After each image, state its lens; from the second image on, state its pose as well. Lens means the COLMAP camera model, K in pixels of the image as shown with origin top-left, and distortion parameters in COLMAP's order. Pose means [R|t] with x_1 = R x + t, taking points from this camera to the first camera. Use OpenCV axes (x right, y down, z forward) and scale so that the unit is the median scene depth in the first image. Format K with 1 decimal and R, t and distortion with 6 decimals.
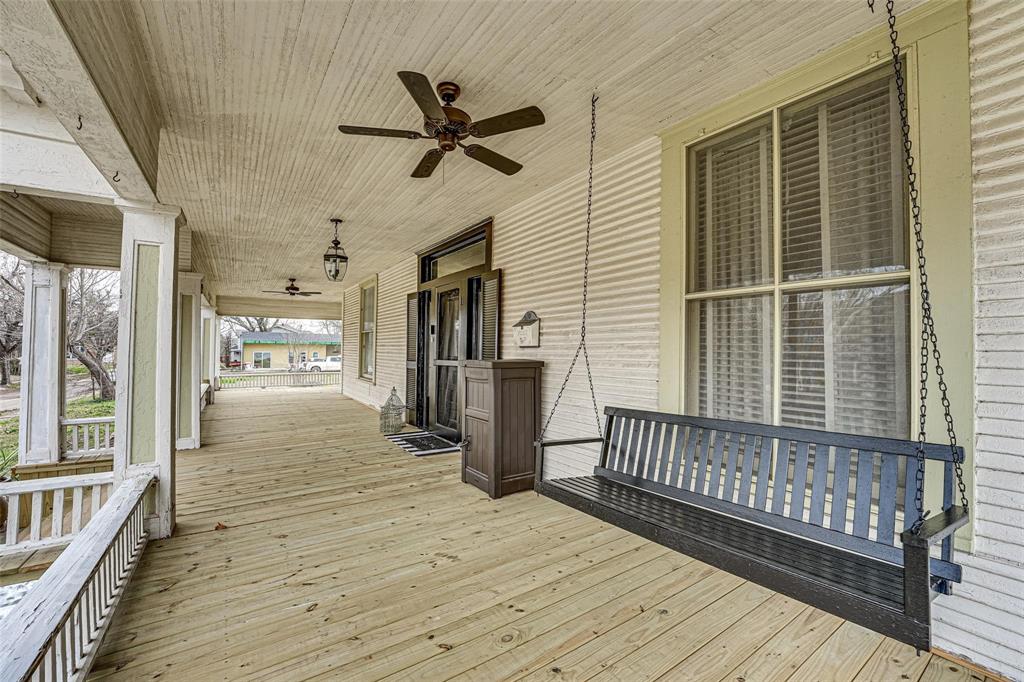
lens RADIAL K [[419.9, 0, 513.3], [0, 419.9, 345.2], [0, 0, 1]] dist [-0.022753, -0.000230]
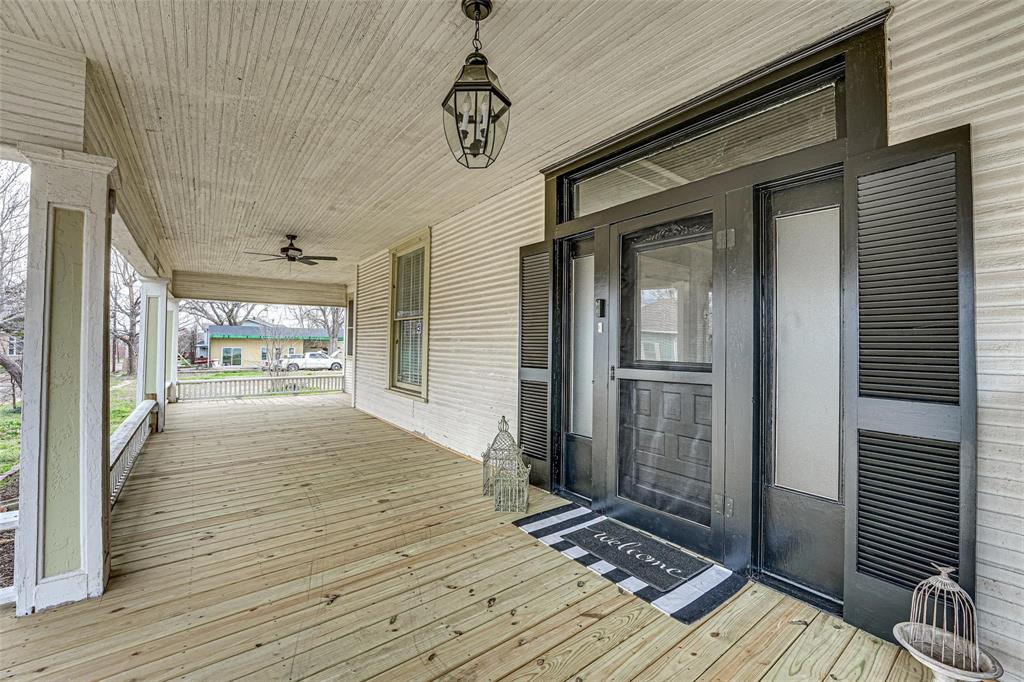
lens RADIAL K [[419.9, 0, 513.2], [0, 419.9, 337.1], [0, 0, 1]] dist [-0.022753, -0.000230]
pose [[0.998484, 0.000641, 0.055035, -0.173027], [-0.000206, 0.999969, -0.007913, 0.001330], [-0.055038, 0.007890, 0.998453, 0.264329]]
